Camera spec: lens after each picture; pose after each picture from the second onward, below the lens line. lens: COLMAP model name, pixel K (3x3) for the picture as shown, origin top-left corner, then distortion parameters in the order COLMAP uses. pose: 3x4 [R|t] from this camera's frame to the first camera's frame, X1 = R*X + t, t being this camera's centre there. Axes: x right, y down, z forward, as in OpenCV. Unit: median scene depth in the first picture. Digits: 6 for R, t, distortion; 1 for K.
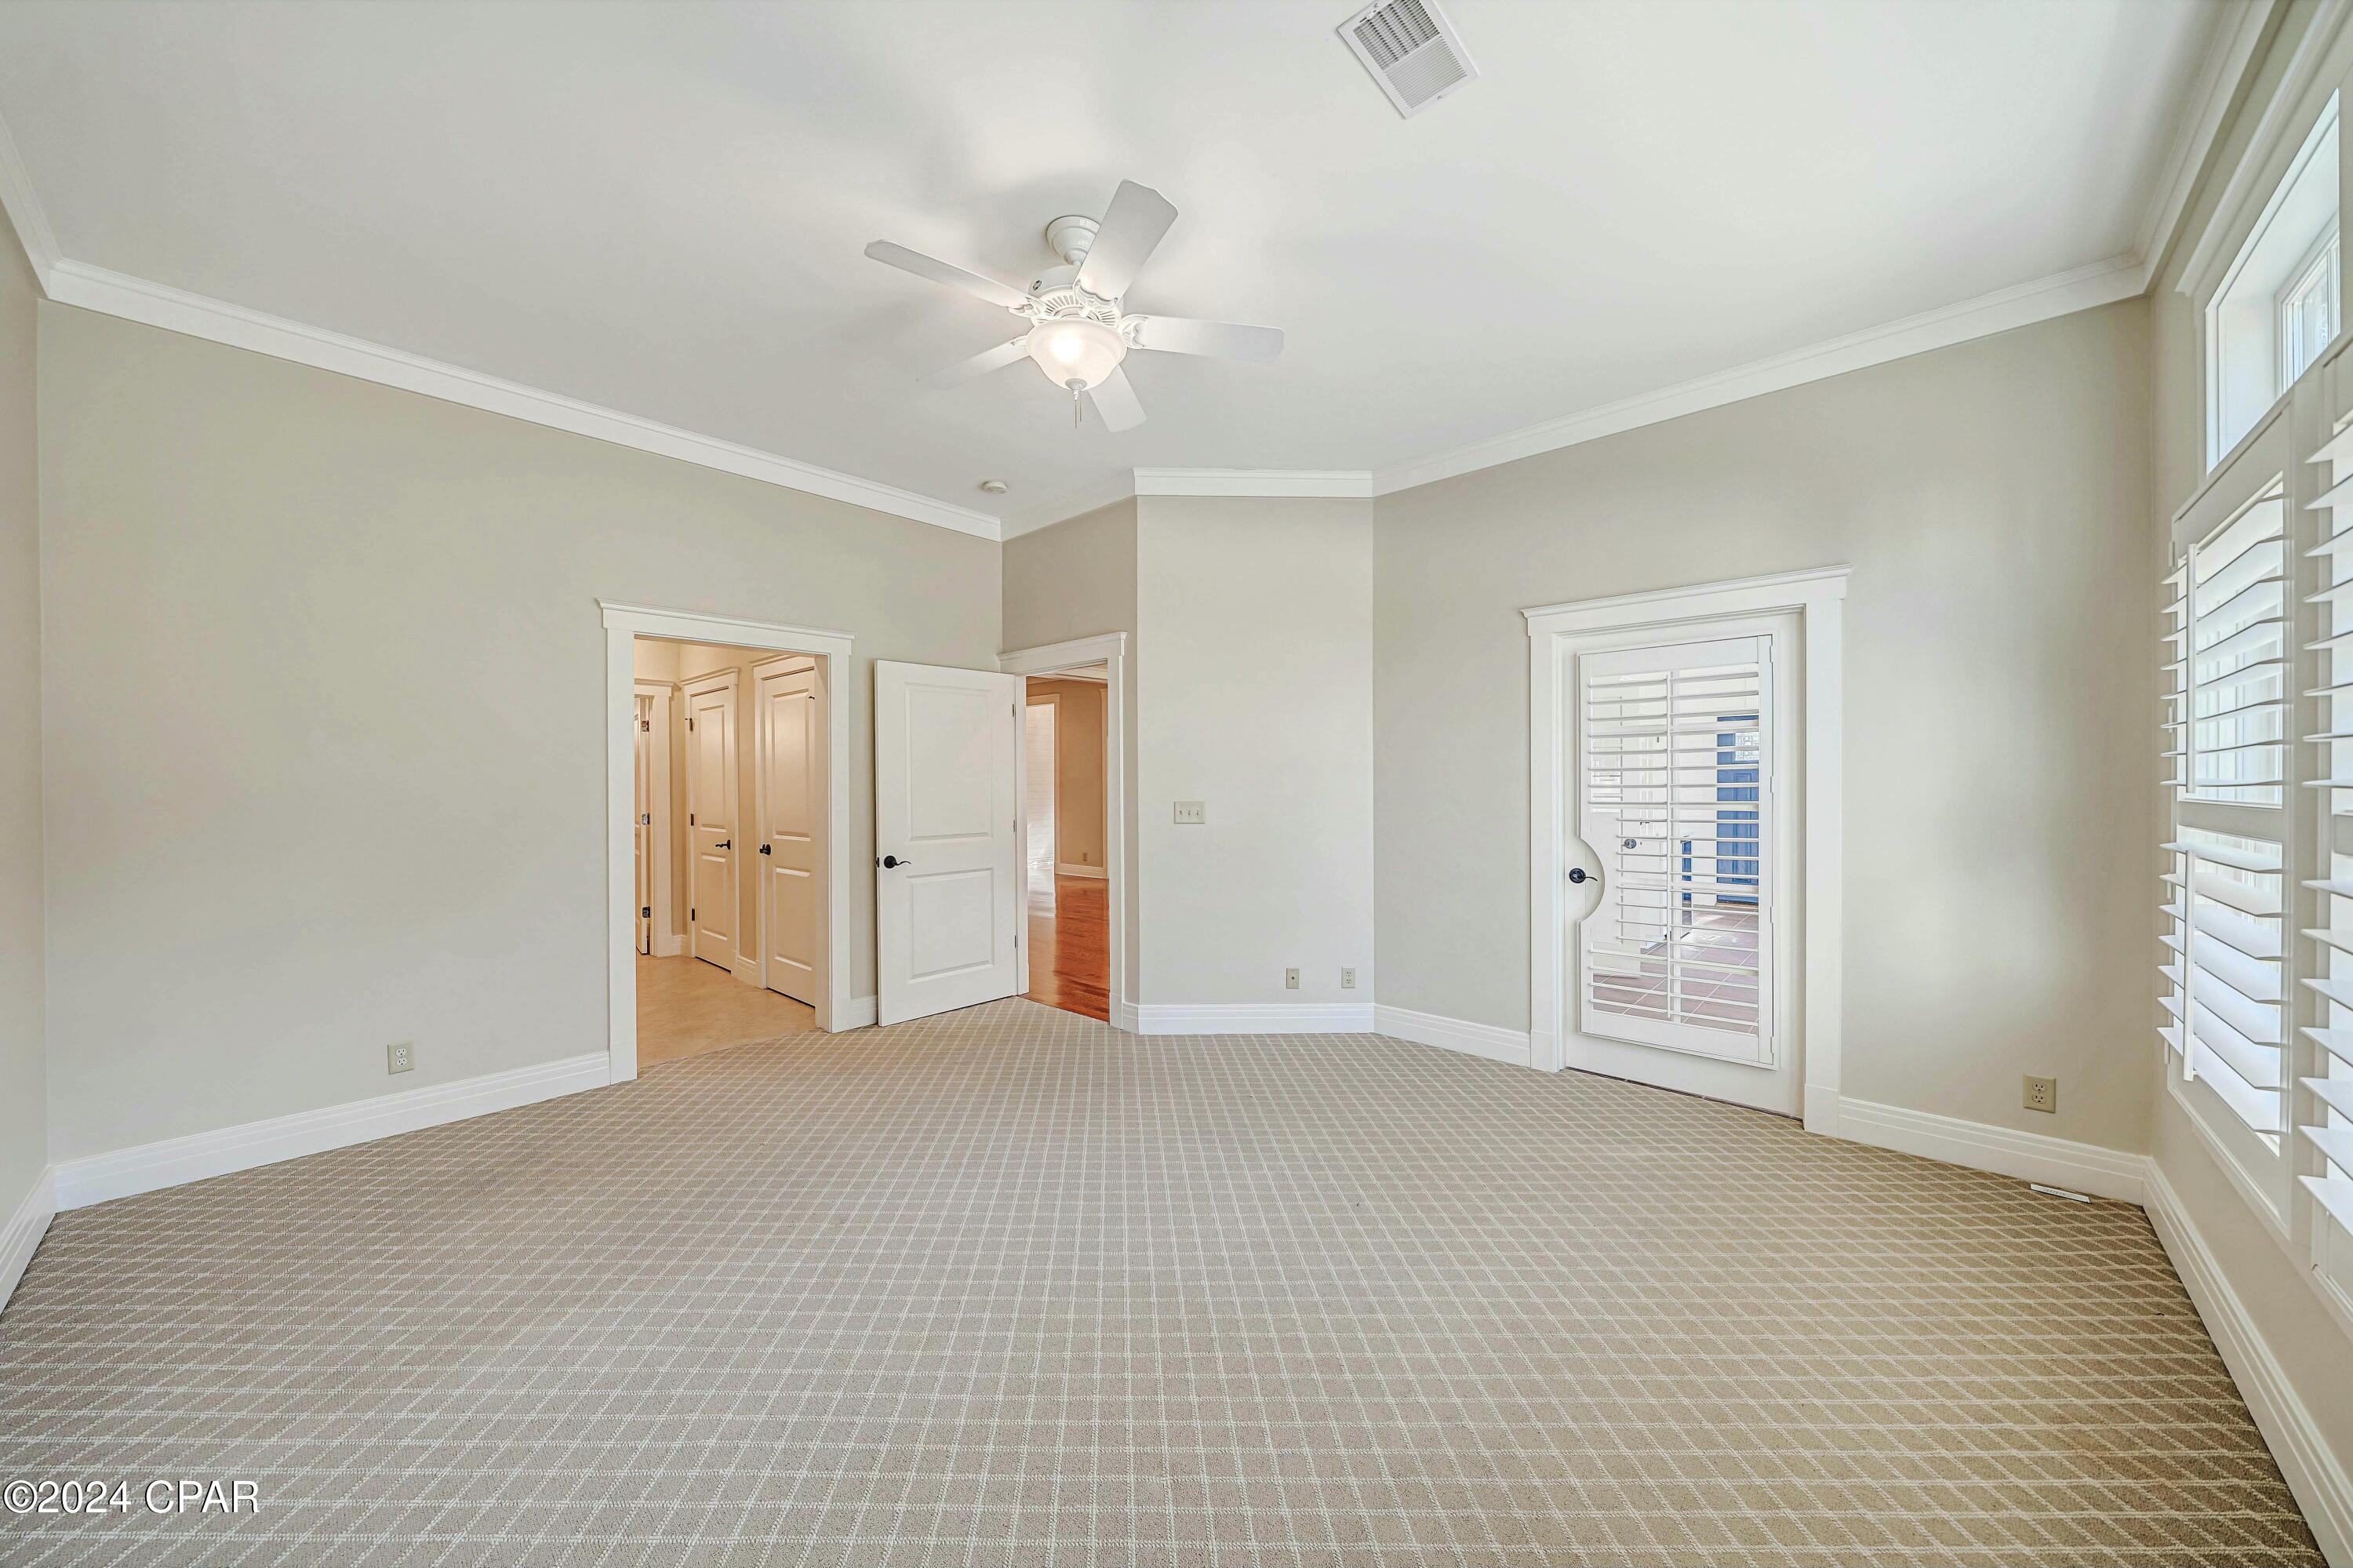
lens RADIAL K [[828.0, 0, 1138.2], [0, 828.0, 797.2], [0, 0, 1]] dist [-0.004488, -0.000072]
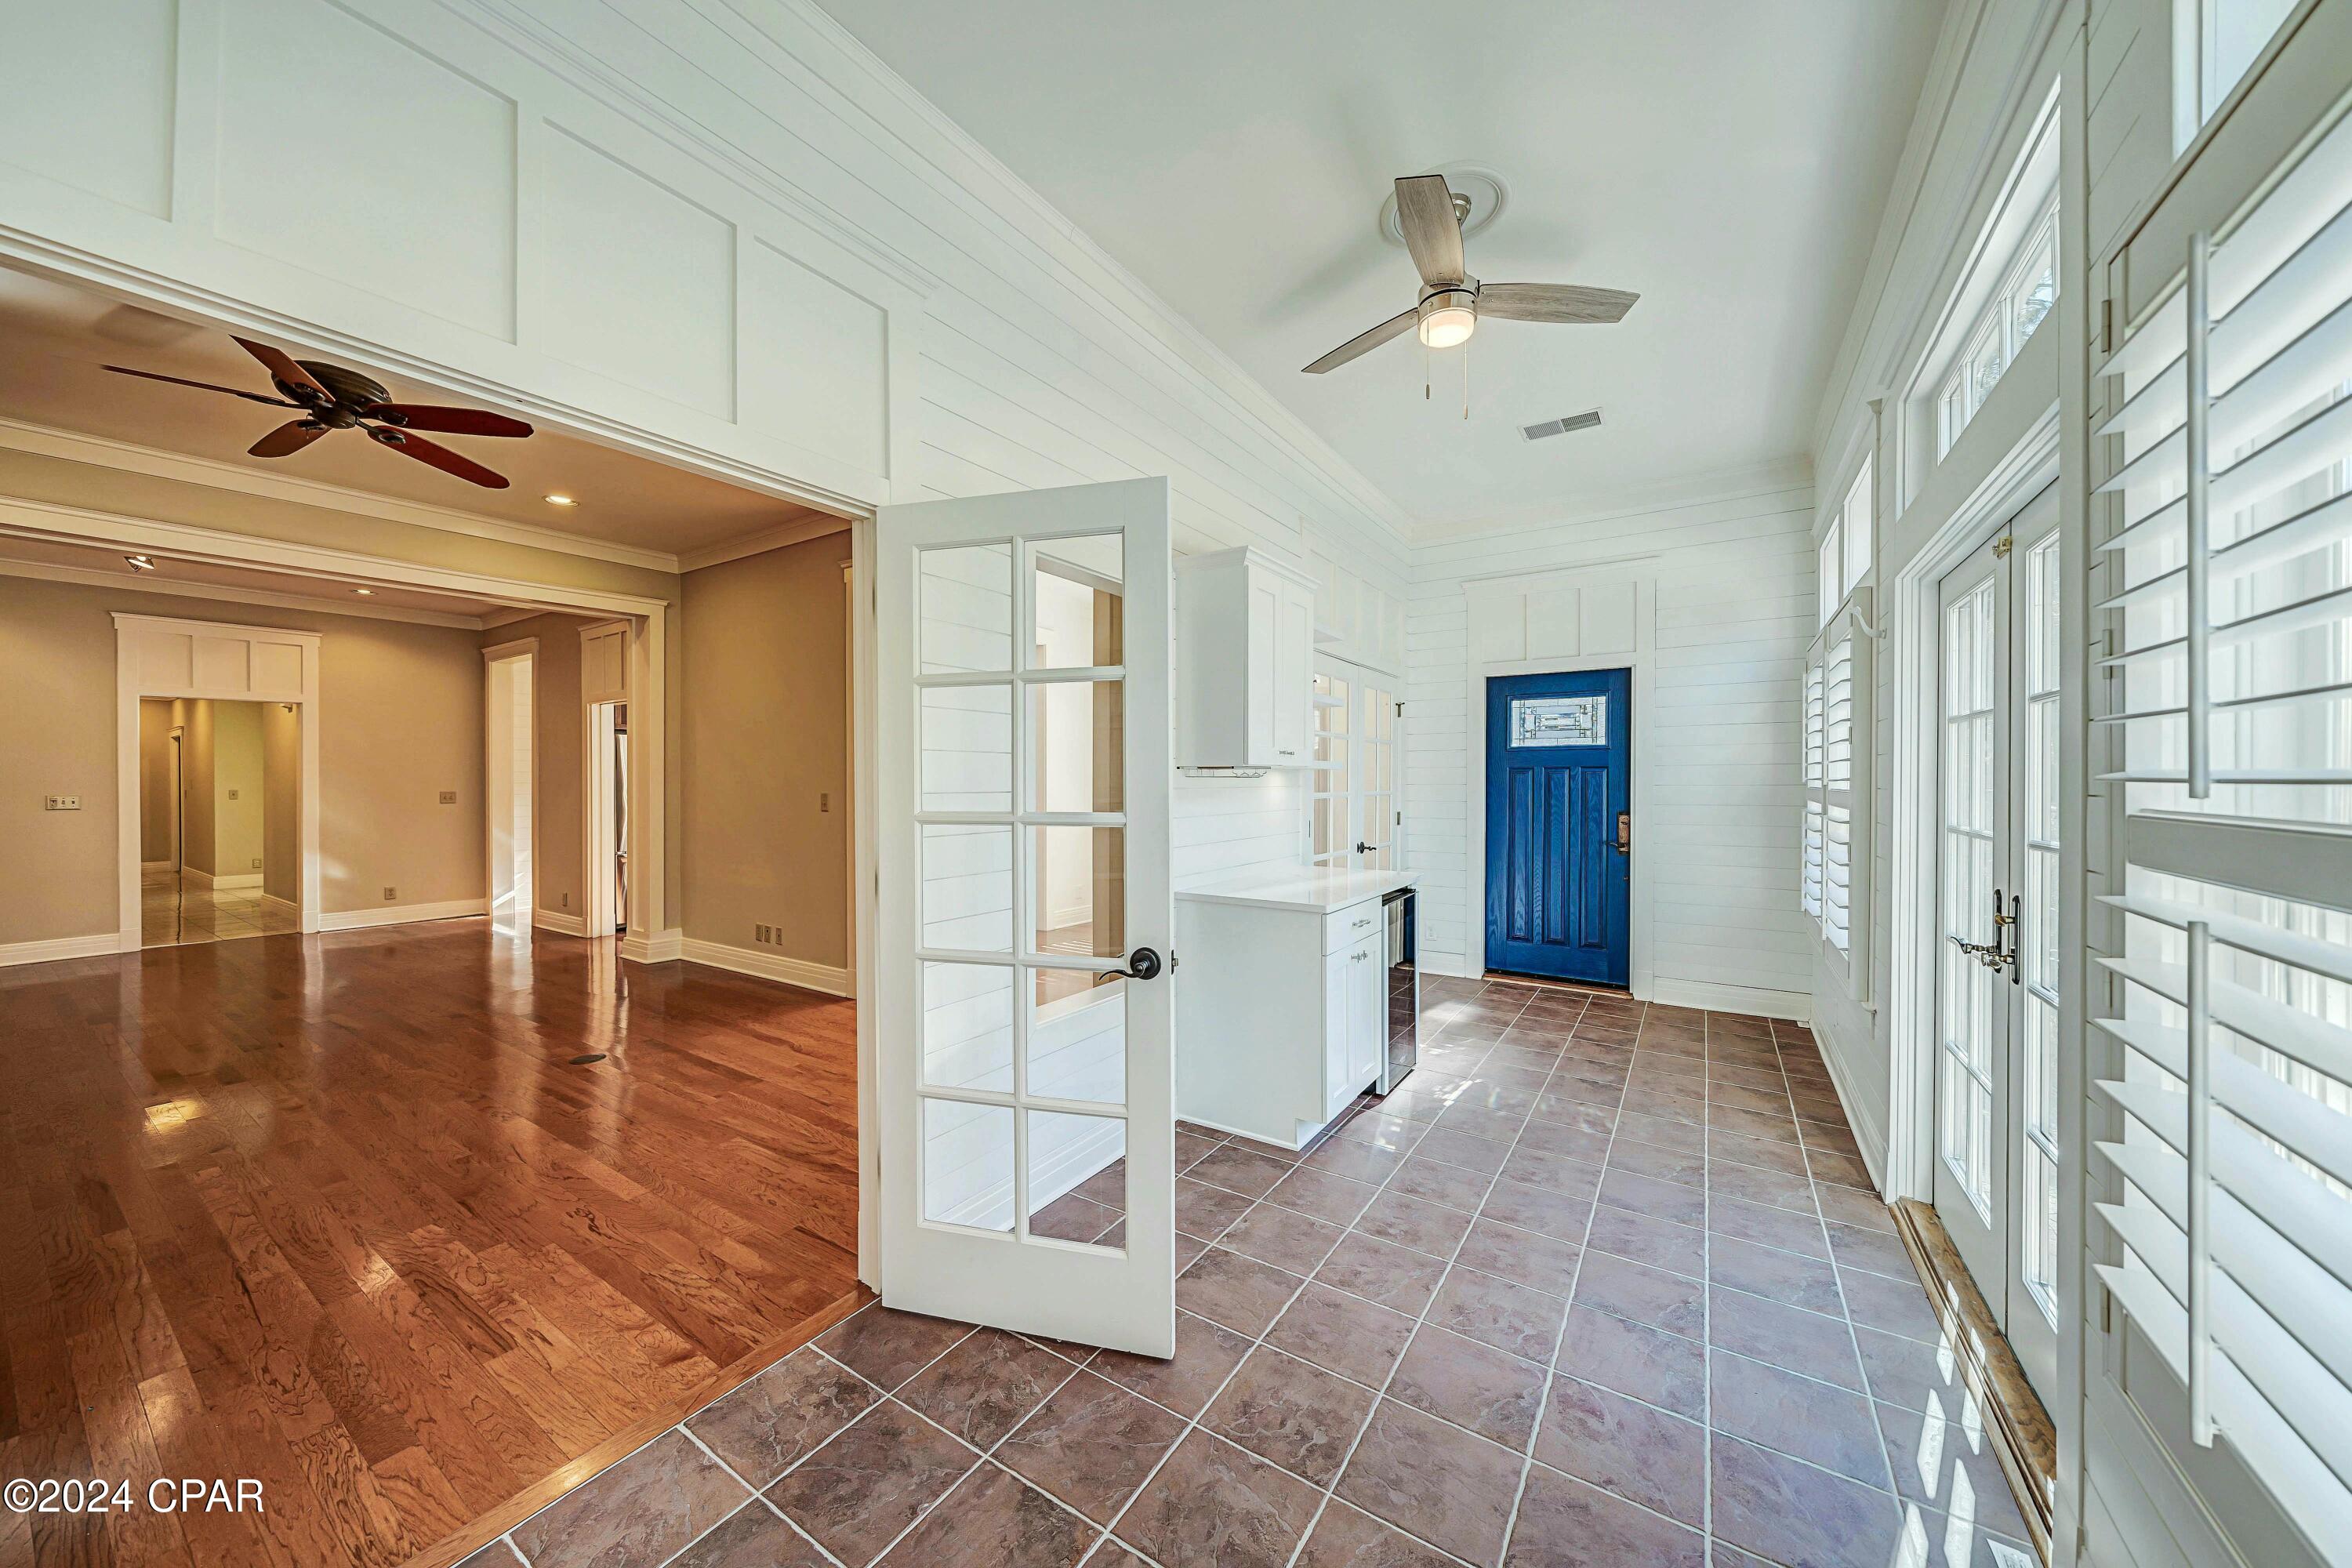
lens RADIAL K [[827.7, 0, 1182.3], [0, 827.7, 778.4], [0, 0, 1]] dist [-0.004488, -0.000072]
pose [[0.978146, -0.000487, 0.207920, 0.479404], [0.003205, 0.999914, -0.012737, -0.008674], [-0.207896, 0.013125, 0.978063, 0.501003]]
